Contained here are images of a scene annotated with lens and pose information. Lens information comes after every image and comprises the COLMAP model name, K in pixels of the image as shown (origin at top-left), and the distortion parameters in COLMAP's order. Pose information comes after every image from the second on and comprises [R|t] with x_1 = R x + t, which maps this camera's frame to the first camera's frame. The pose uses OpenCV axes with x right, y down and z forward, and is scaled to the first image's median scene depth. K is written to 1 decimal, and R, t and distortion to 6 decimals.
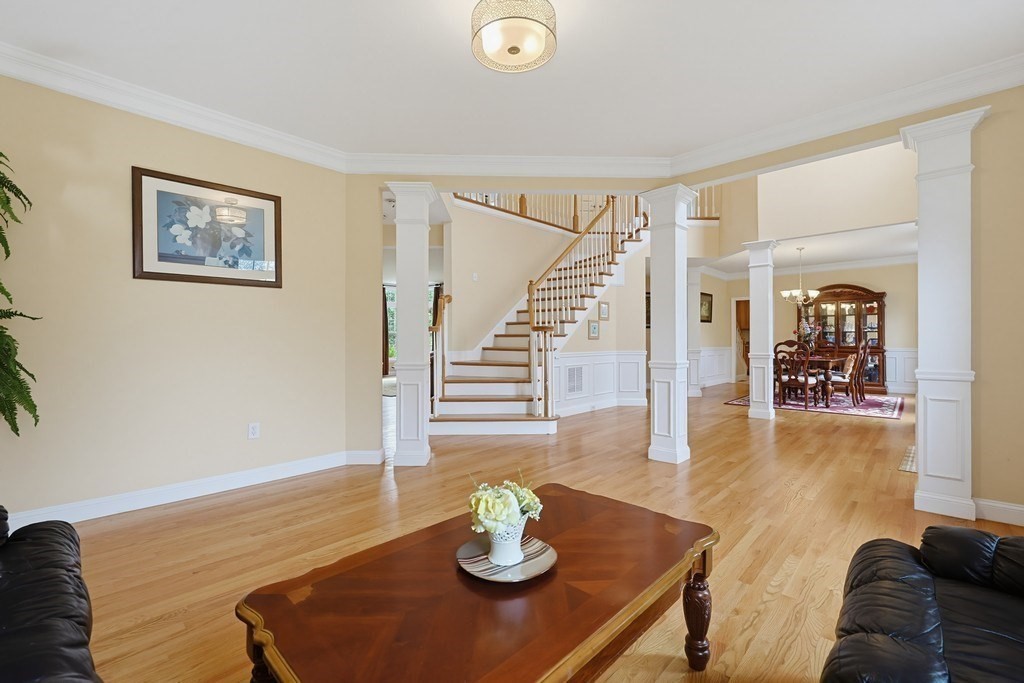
lens RADIAL K [[438.6, 0, 510.5], [0, 438.6, 337.6], [0, 0, 1]] dist [0.001609, 0.000317]
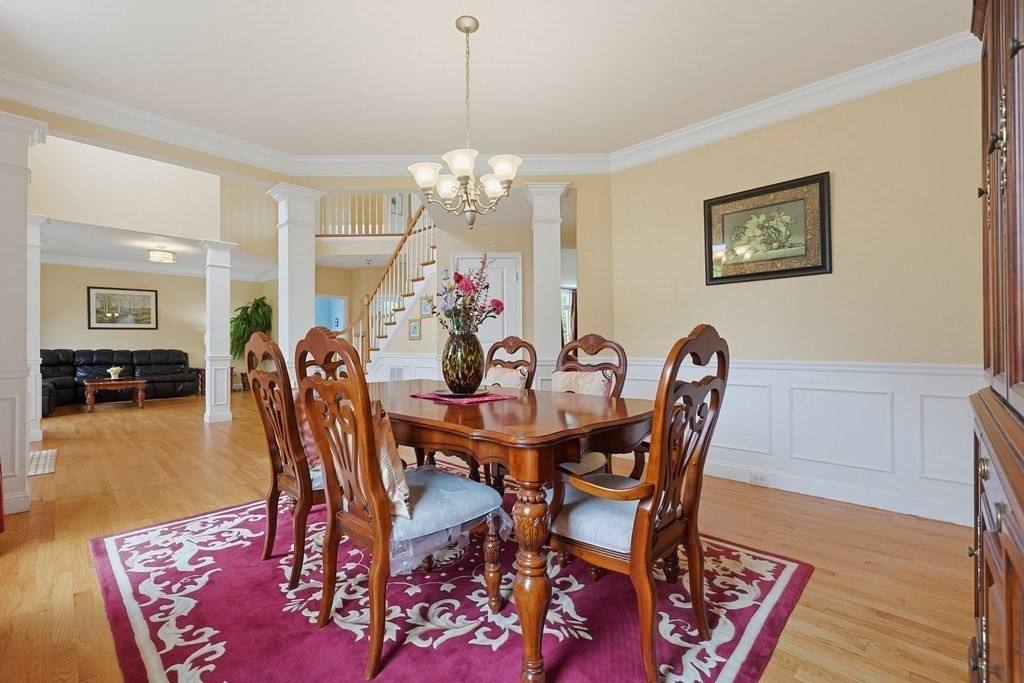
lens RADIAL K [[449.5, 0, 512.0], [0, 449.5, 341.5], [0, 0, 1]] dist [-0.002595, -0.000308]
pose [[-0.014584, -0.003425, -0.999888, 2.175212], [0.009177, 0.999952, -0.003560, 0.023769], [0.999852, -0.009228, -0.014552, 2.338517]]
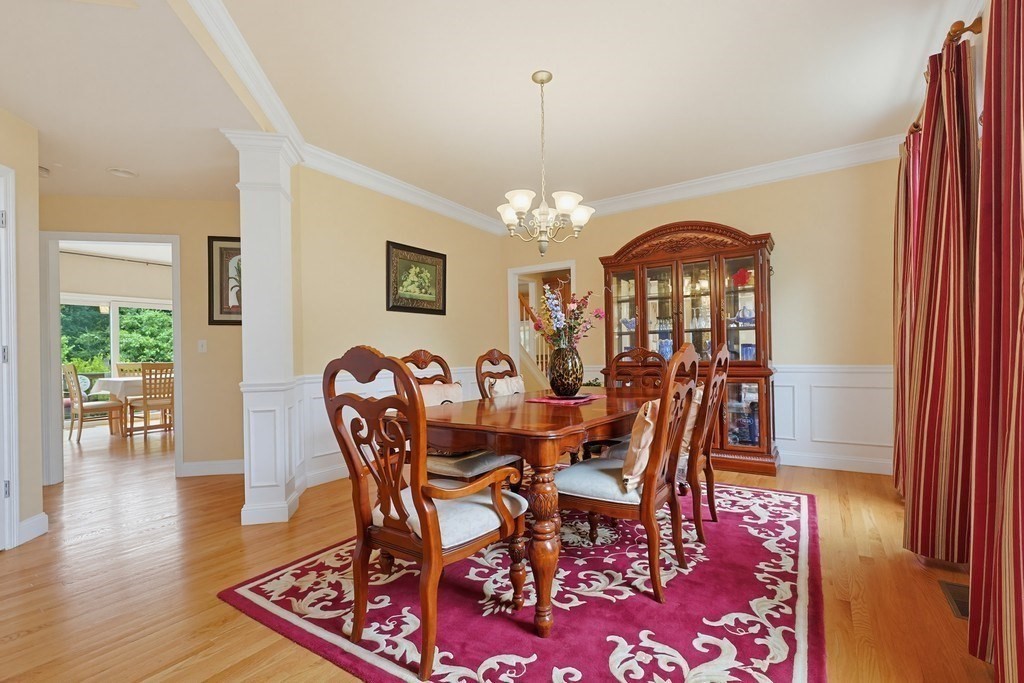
lens RADIAL K [[465.5, 0, 513.7], [0, 465.5, 355.8], [0, 0, 1]] dist [-0.001180, -0.000189]
pose [[0.983749, -0.015014, 0.178923, 1.284837], [0.014127, 0.999881, 0.006234, 0.018376], [-0.178995, -0.003605, 0.983843, 1.465186]]
